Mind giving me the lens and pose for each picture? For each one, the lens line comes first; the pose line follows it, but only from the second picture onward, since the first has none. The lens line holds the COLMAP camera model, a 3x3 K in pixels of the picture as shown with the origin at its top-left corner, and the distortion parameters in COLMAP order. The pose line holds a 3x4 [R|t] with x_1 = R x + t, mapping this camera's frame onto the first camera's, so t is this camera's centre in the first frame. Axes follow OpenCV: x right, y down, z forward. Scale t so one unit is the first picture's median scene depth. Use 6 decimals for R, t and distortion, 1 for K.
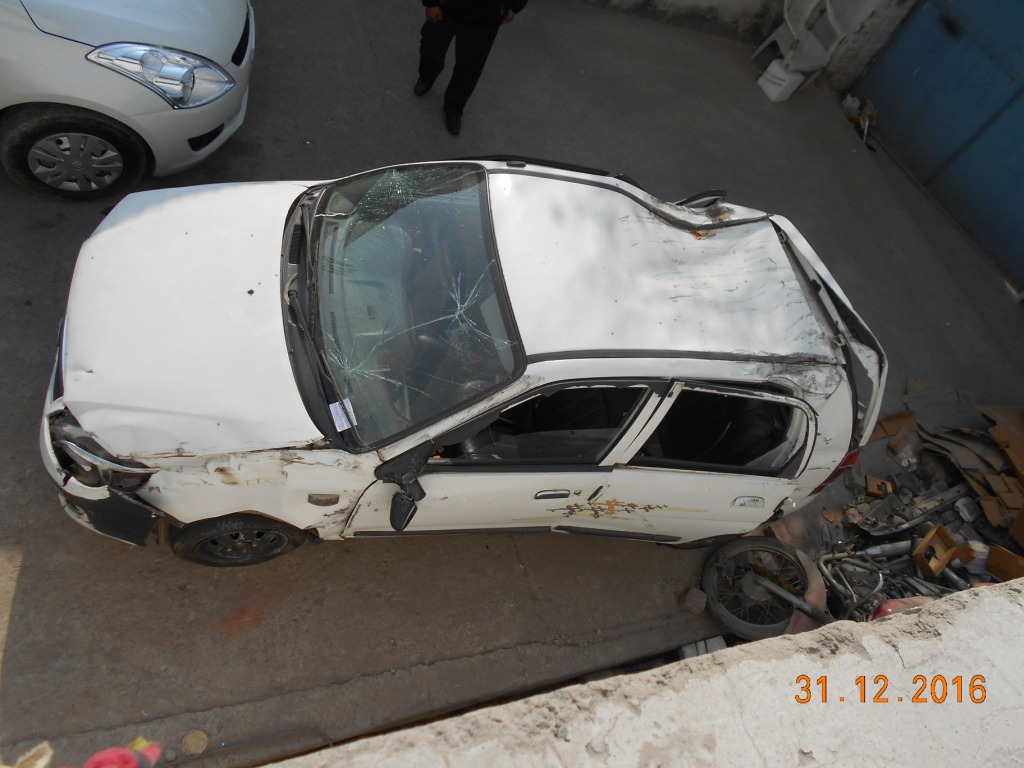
lens RADIAL K [[825.2, 0, 512.4], [0, 825.2, 381.6], [0, 0, 1]] dist [-0.010328, 0.005155]
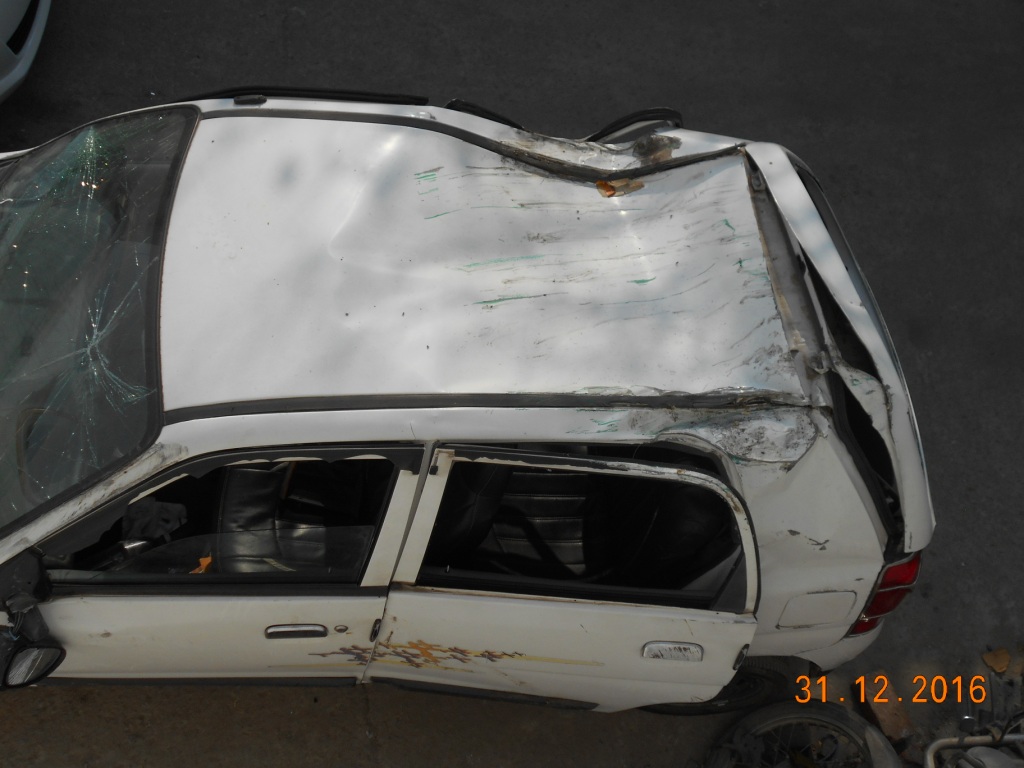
lens RADIAL K [[1158.0, 0, 511.9], [0, 1158.0, 387.0], [0, 0, 1]] dist [0.004379, 0.000000]
pose [[0.958076, -0.024383, -0.285475, 0.421546], [0.019180, 0.999595, -0.021010, -0.021739], [0.285872, 0.014654, 0.958156, 0.203771]]
